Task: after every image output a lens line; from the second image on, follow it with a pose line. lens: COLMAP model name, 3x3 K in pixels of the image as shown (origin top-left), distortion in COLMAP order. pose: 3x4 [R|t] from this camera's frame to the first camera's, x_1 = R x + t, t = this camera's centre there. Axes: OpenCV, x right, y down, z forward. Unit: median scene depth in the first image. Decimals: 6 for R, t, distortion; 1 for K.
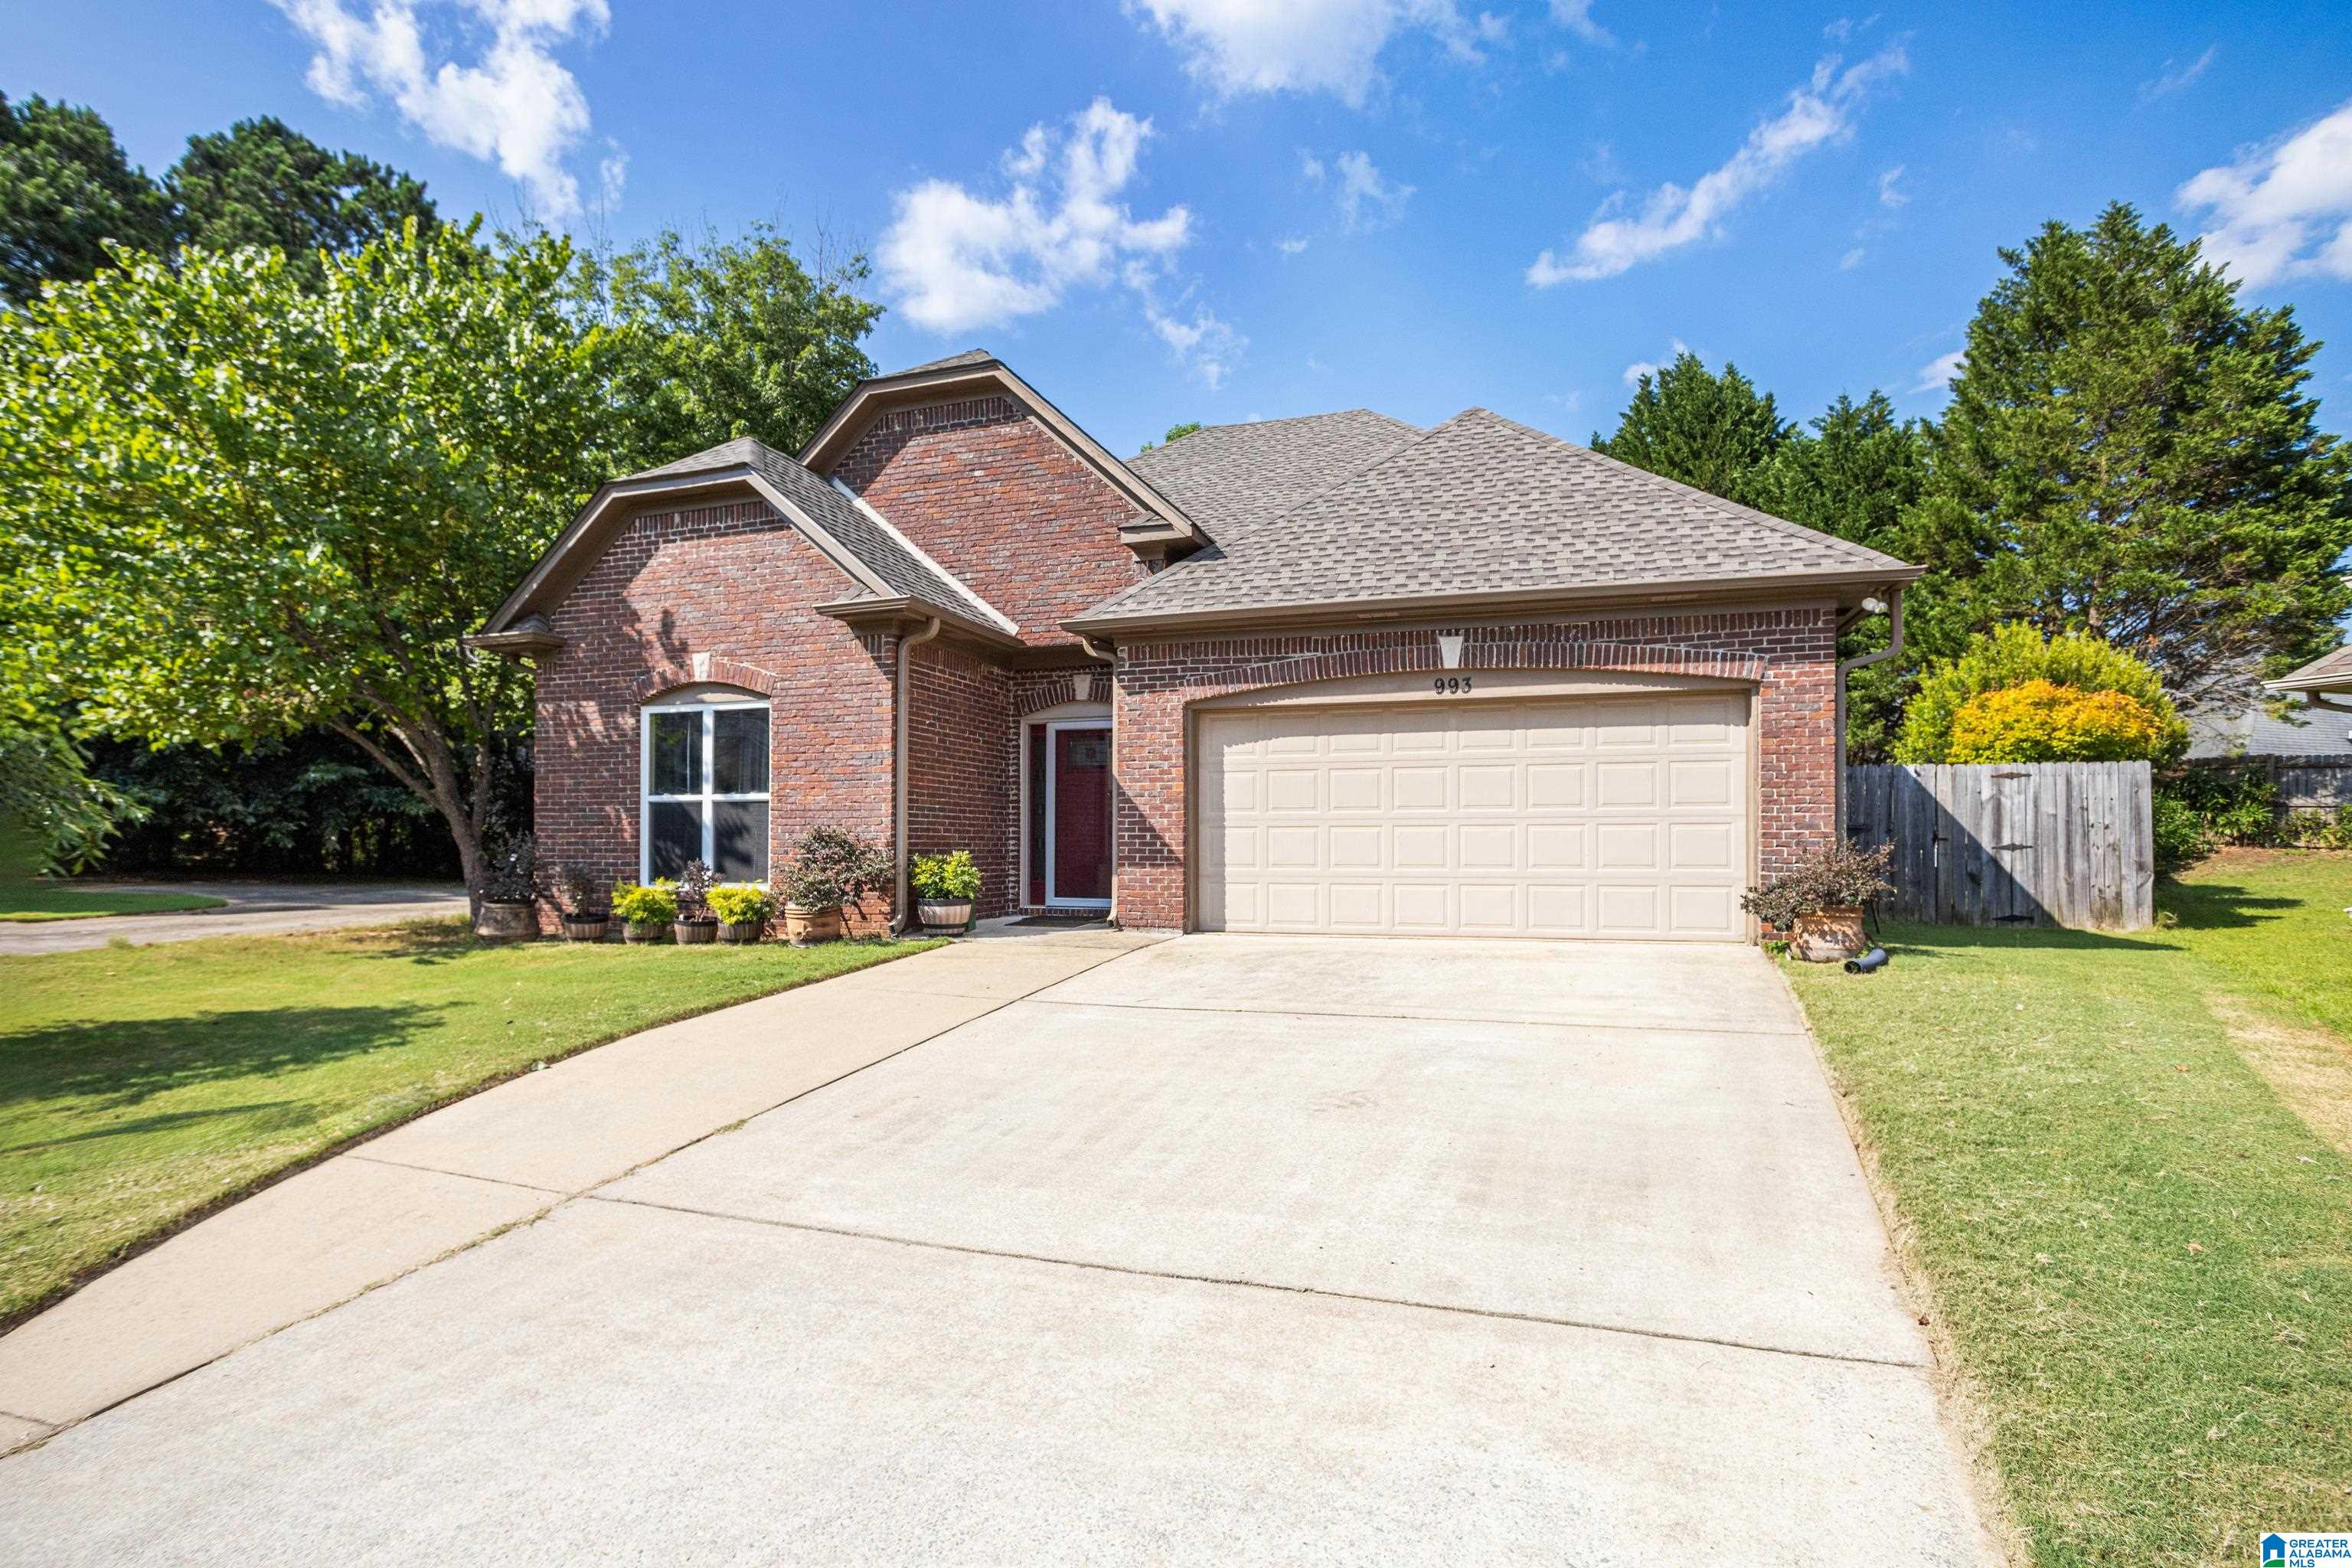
lens RADIAL K [[1145.9, 0, 1110.1], [0, 1145.9, 798.6], [0, 0, 1]] dist [-0.015887, 0.004439]
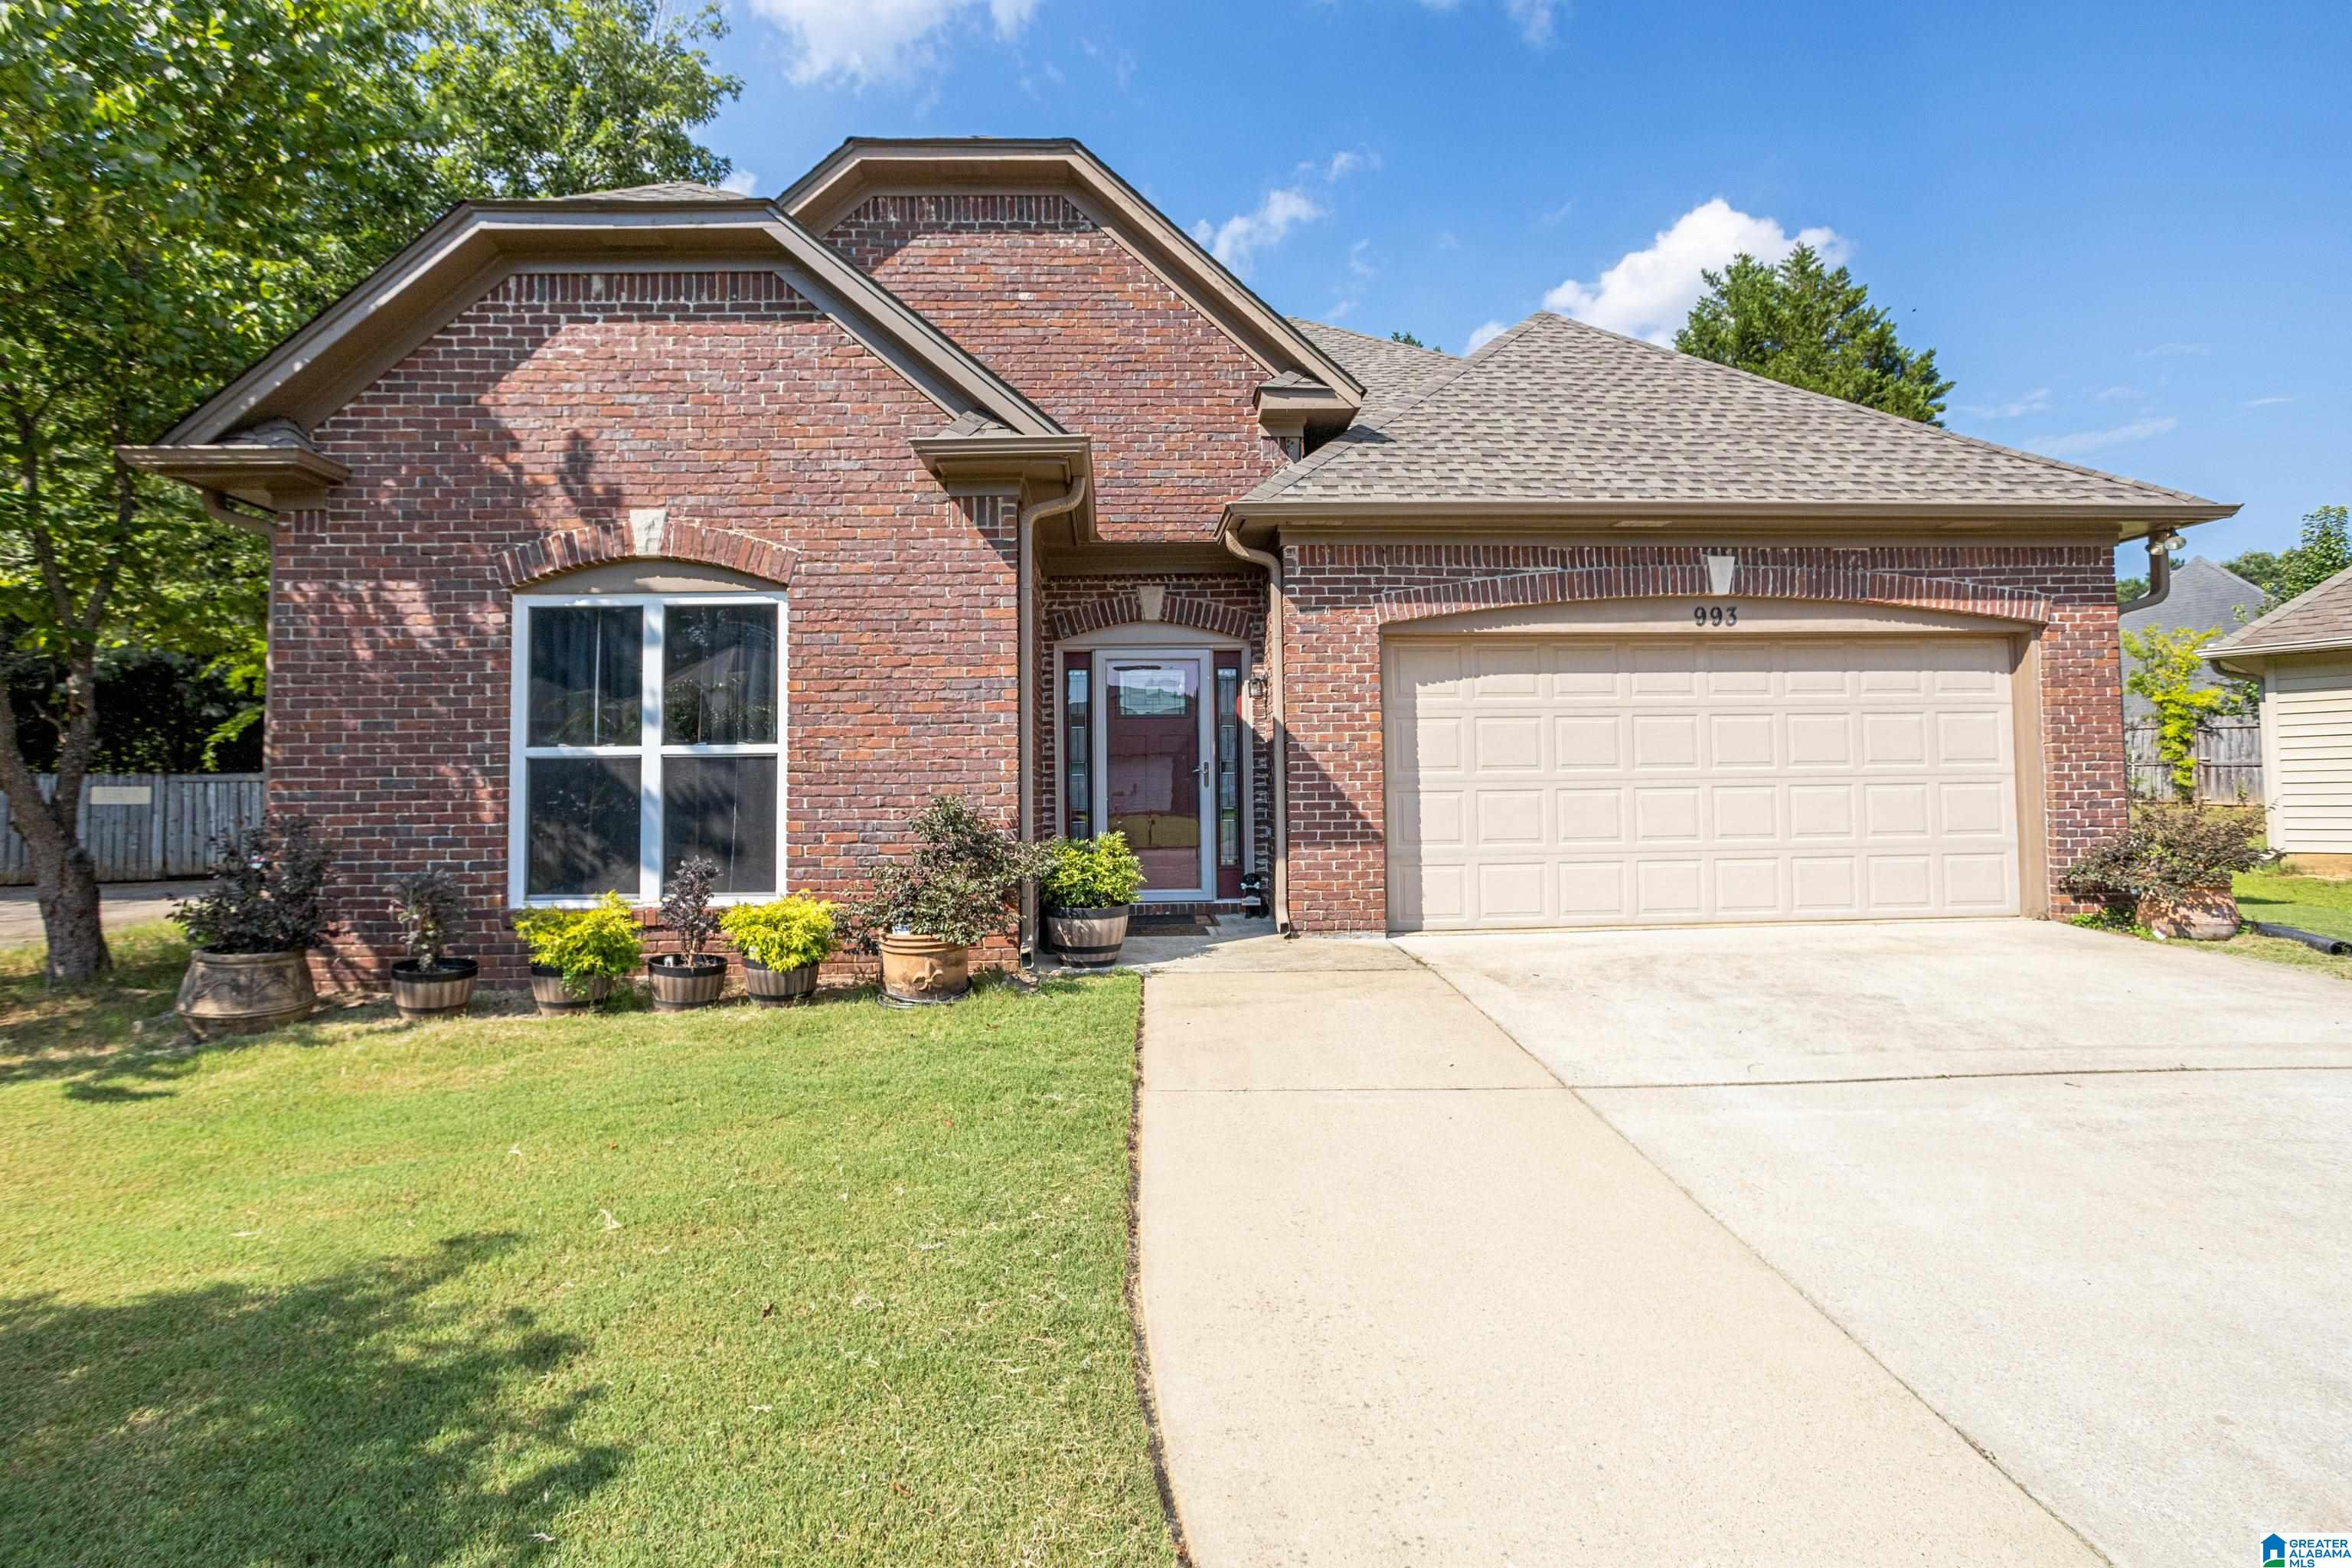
lens RADIAL K [[1145.9, 0, 1135.5], [0, 1145.9, 714.6], [0, 0, 1]] dist [-0.015887, 0.004439]
pose [[0.927541, 0.014667, 0.373434, -0.354739], [-0.001784, 0.999392, -0.034820, 0.000765], [-0.373717, 0.031631, 0.927003, 0.365686]]
